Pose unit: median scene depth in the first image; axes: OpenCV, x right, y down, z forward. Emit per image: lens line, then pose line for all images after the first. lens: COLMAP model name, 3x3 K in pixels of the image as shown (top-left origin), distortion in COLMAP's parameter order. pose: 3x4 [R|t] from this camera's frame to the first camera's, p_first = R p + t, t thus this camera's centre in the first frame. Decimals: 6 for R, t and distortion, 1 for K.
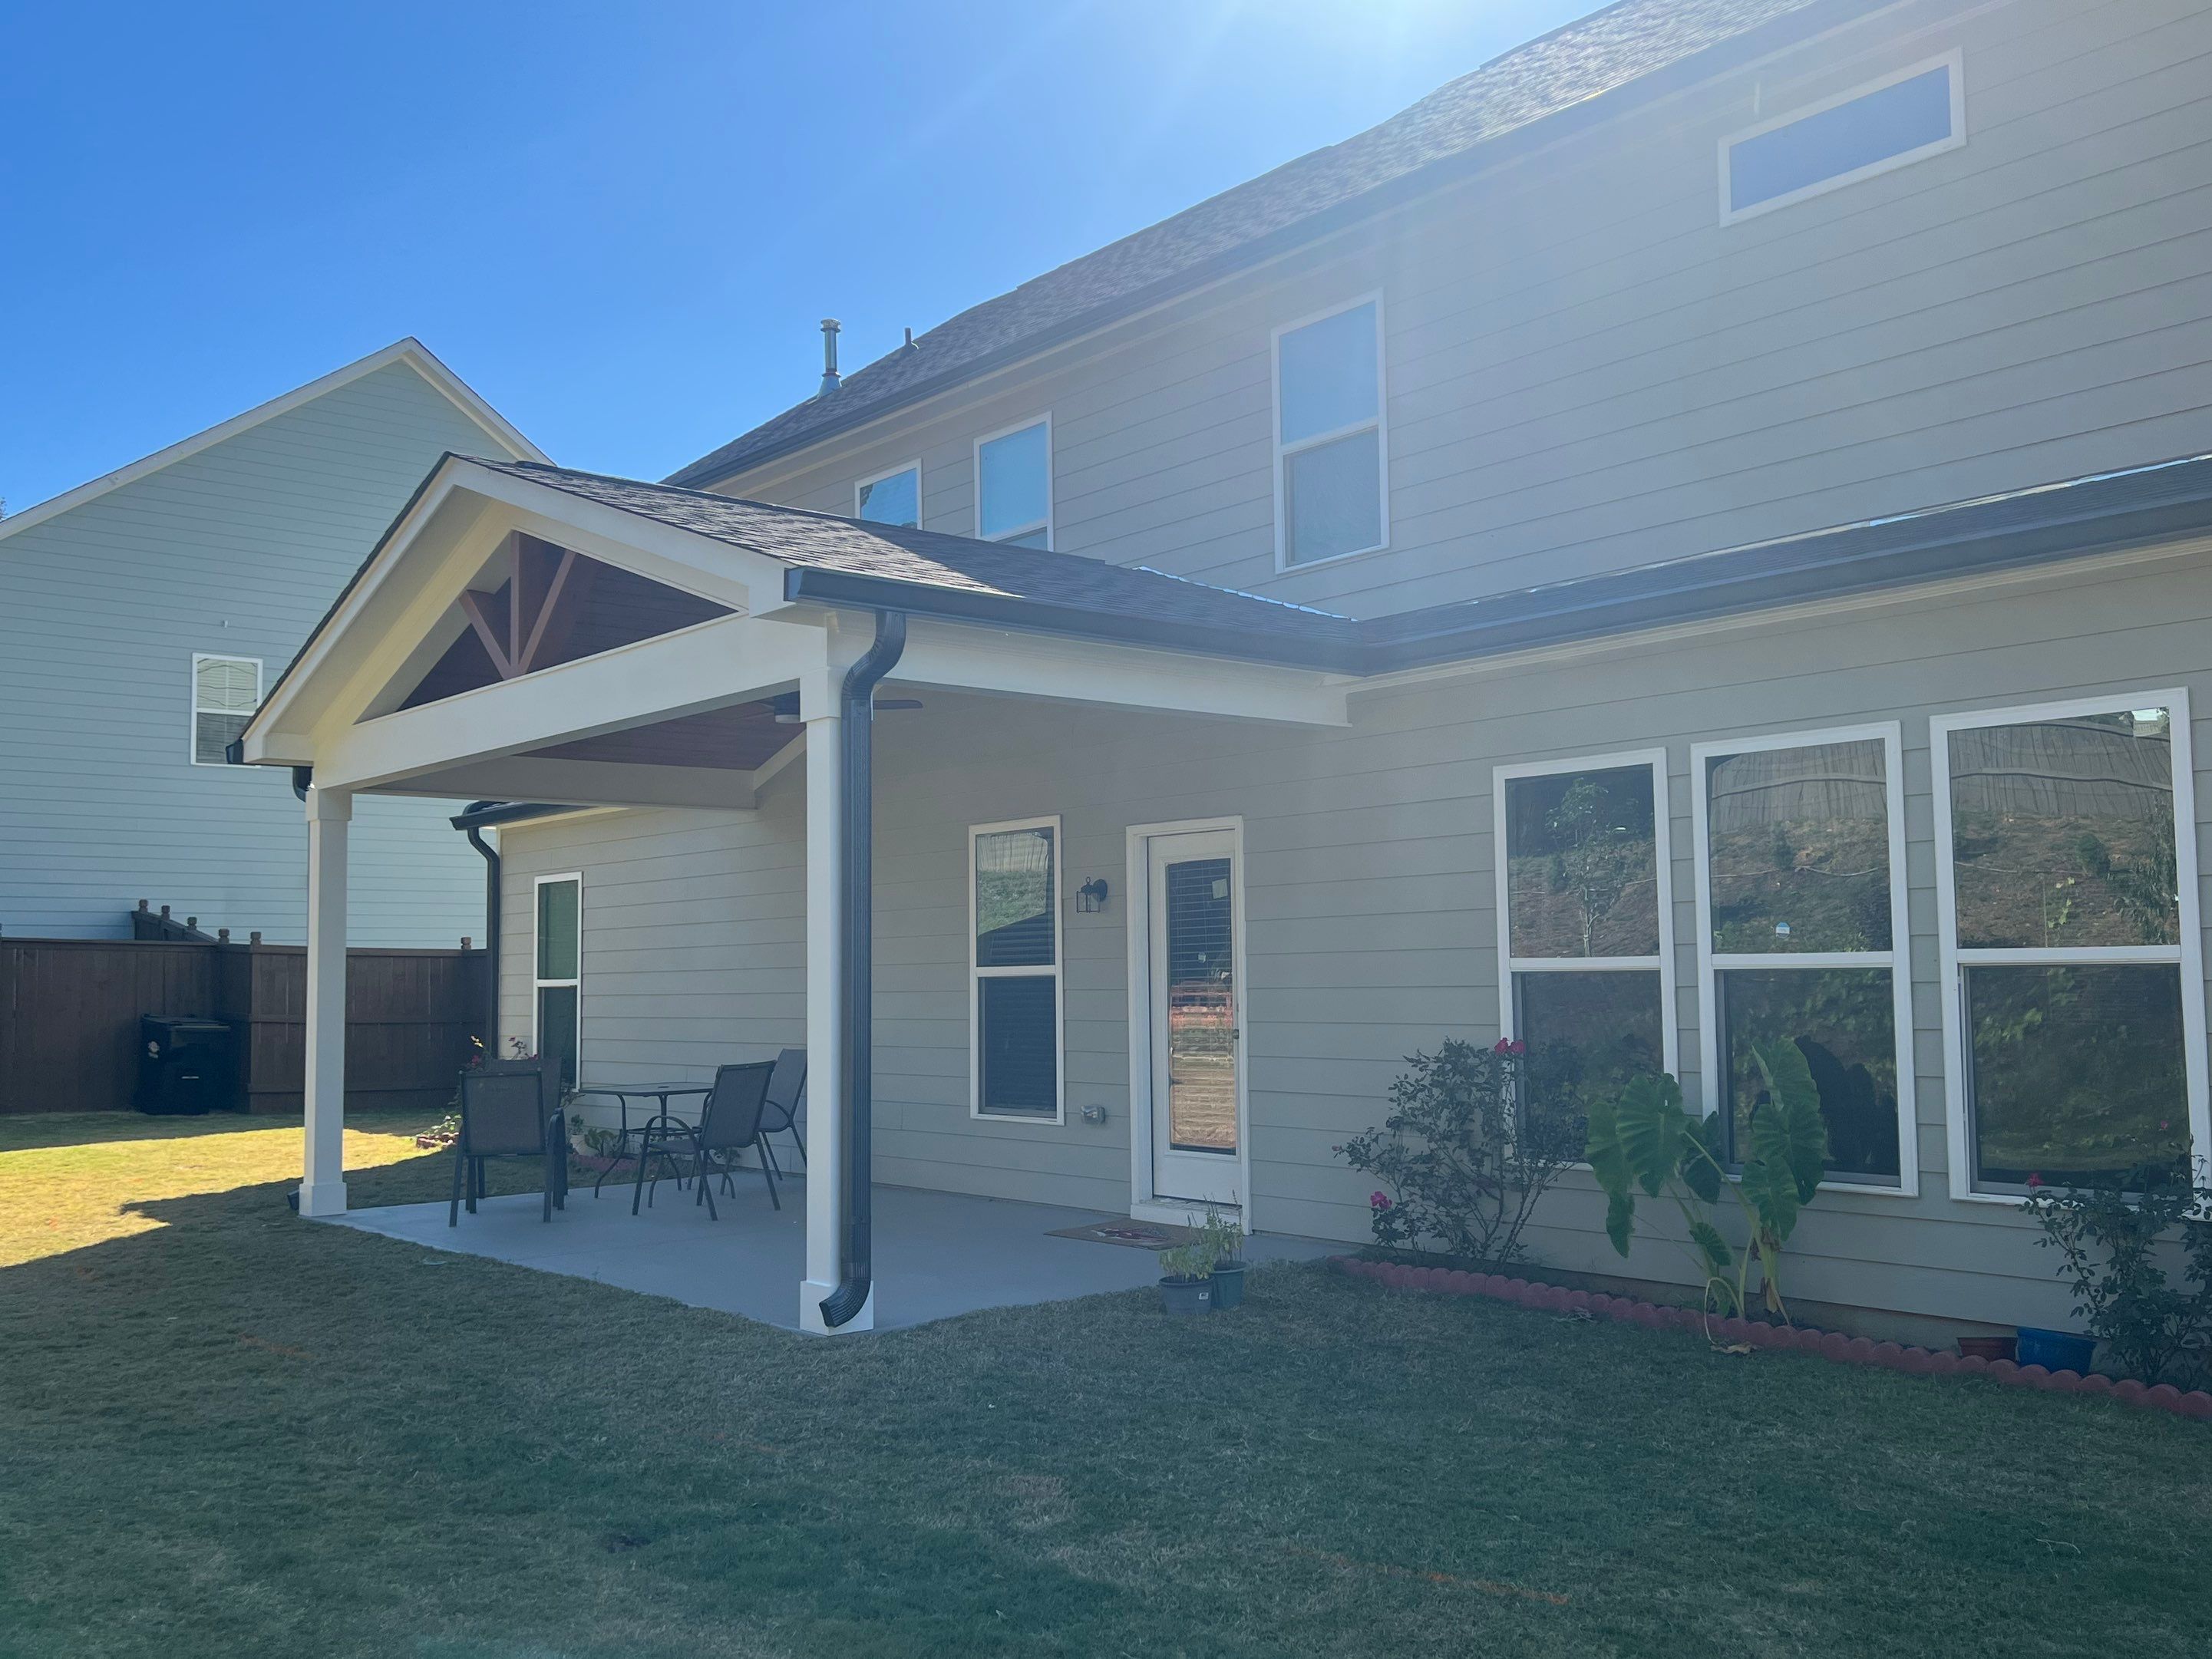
lens RADIAL K [[1979.2, 0, 1106.0], [0, 1979.2, 829.5], [0, 0, 1]] dist [0.061100, -0.073449]
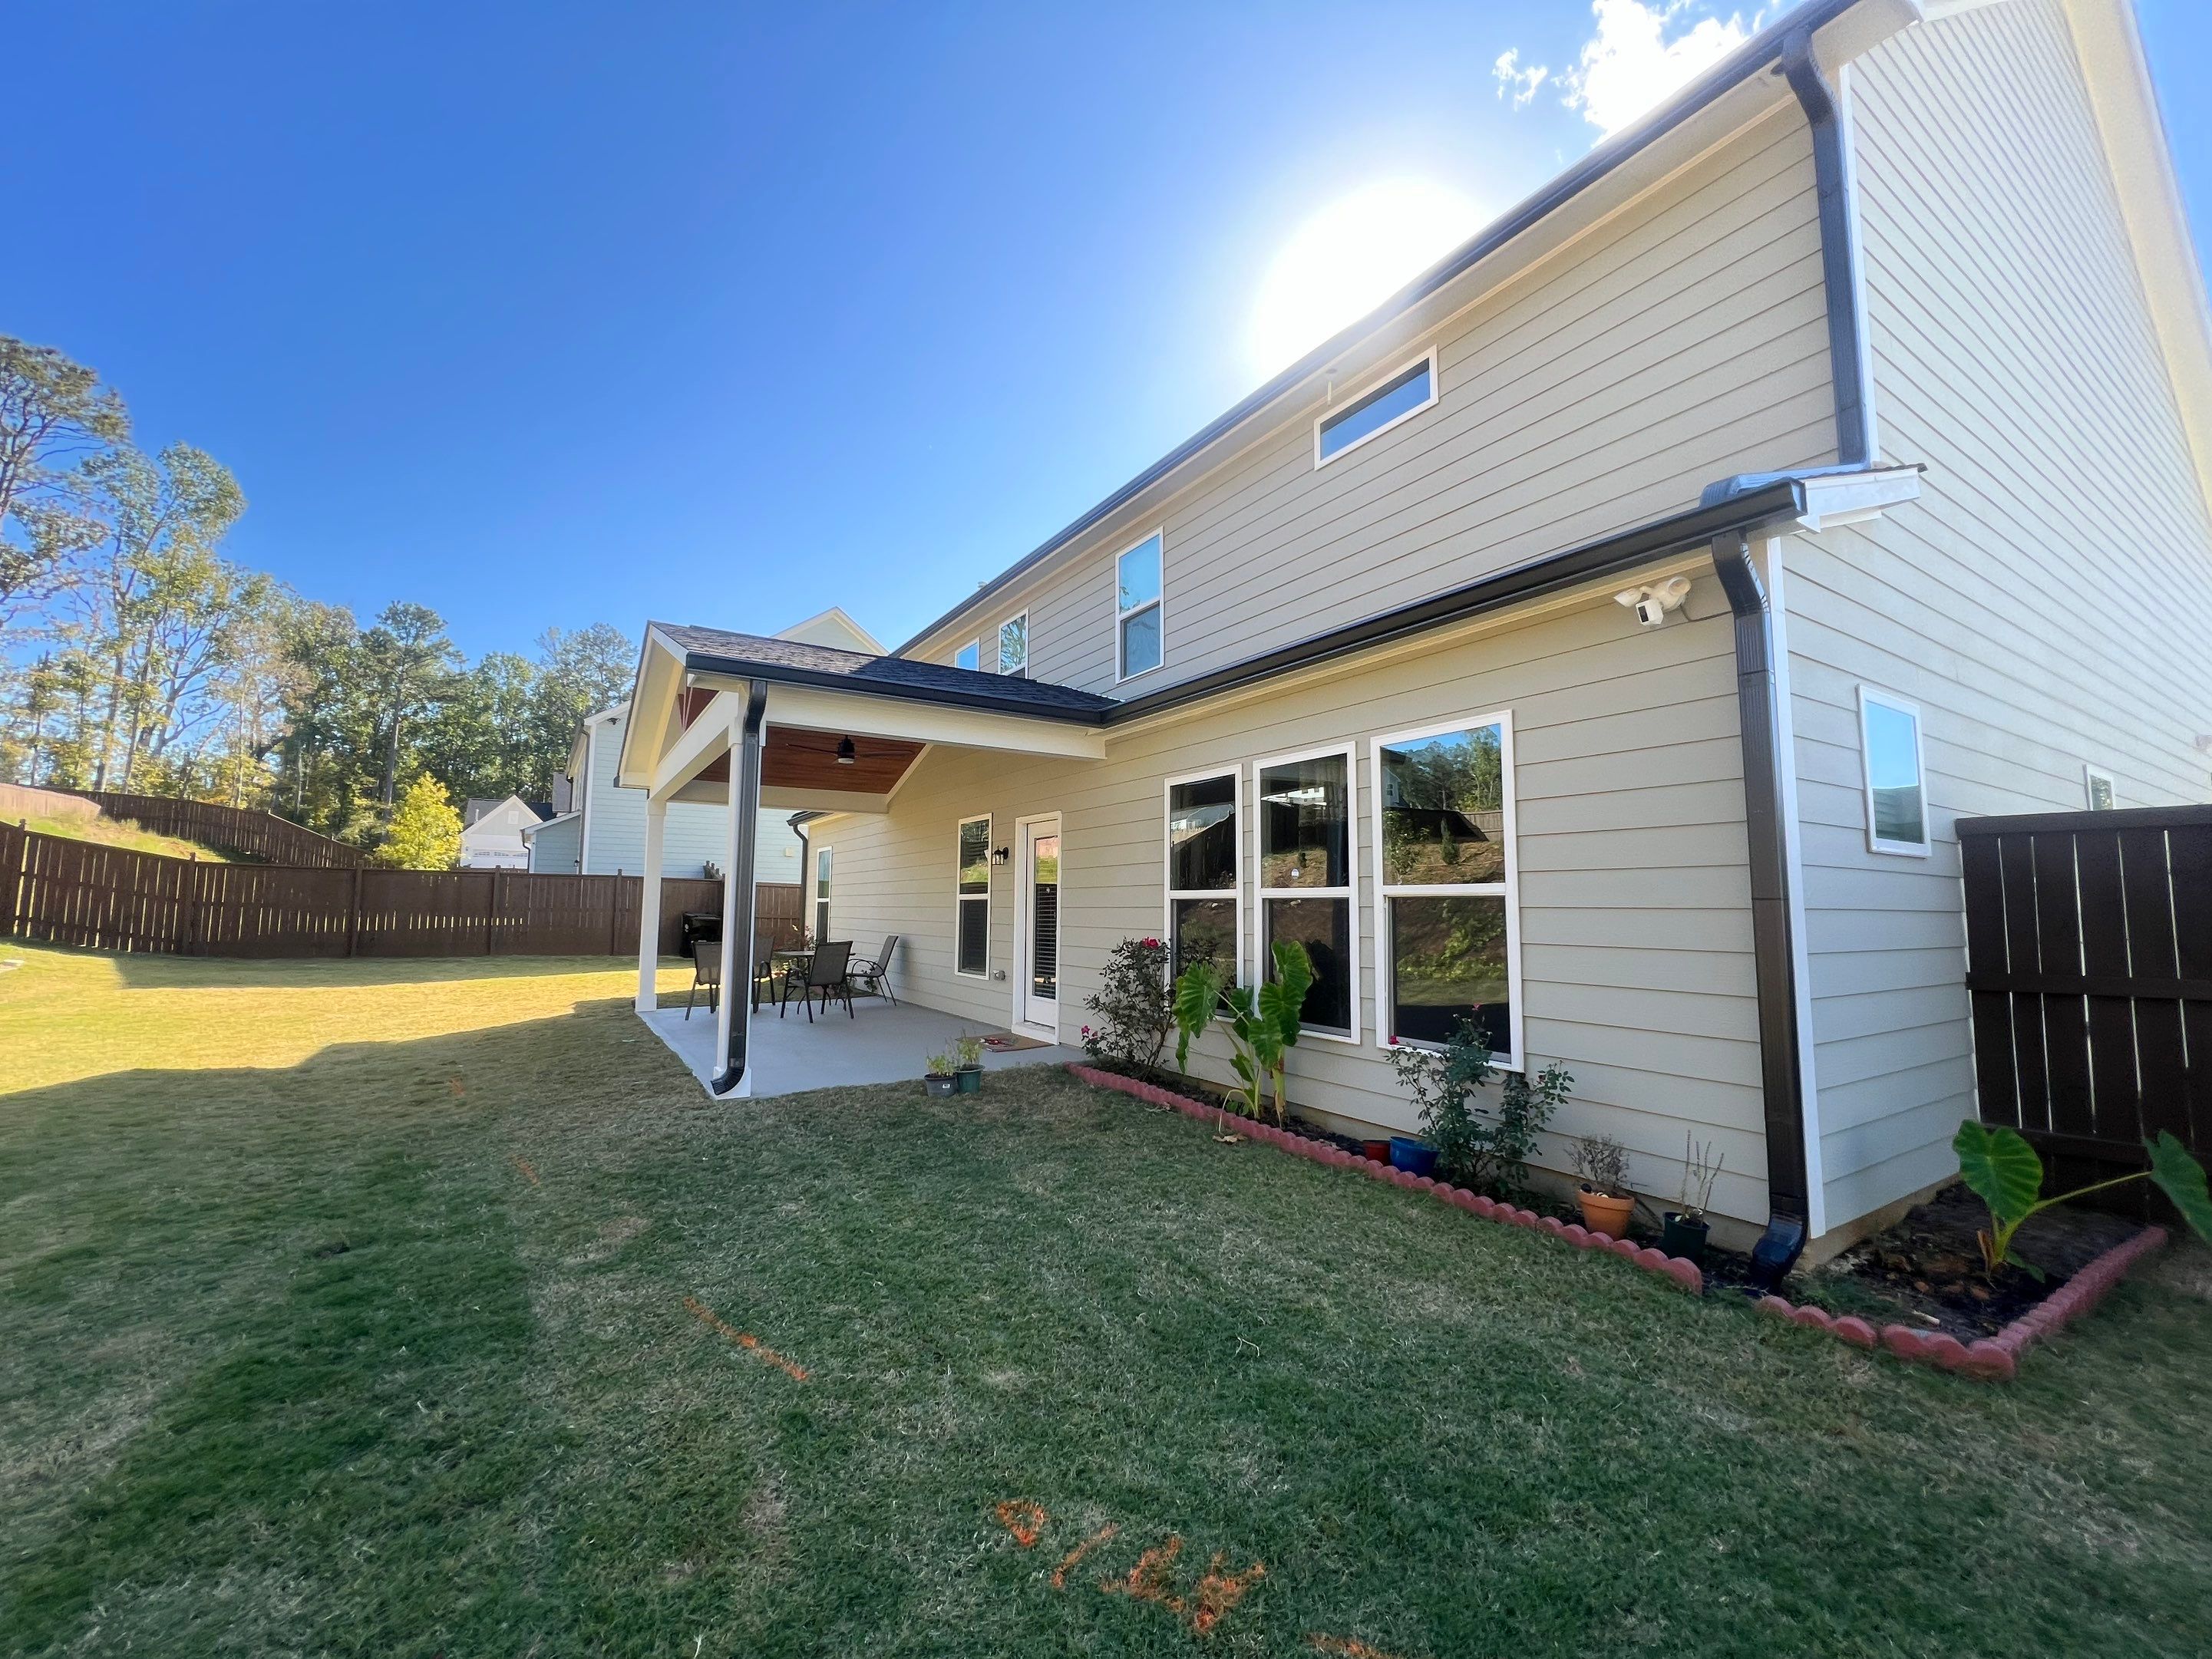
lens RADIAL K [[893.8, 0, 1112.5], [0, 893.8, 820.6], [0, 0, 1]] dist [-0.001937, 0.000052]
pose [[0.991597, 0.009498, -0.129018, 0.305008], [-0.012573, 0.999656, -0.023035, 0.028052], [0.128755, 0.024463, 0.991375, 0.282890]]
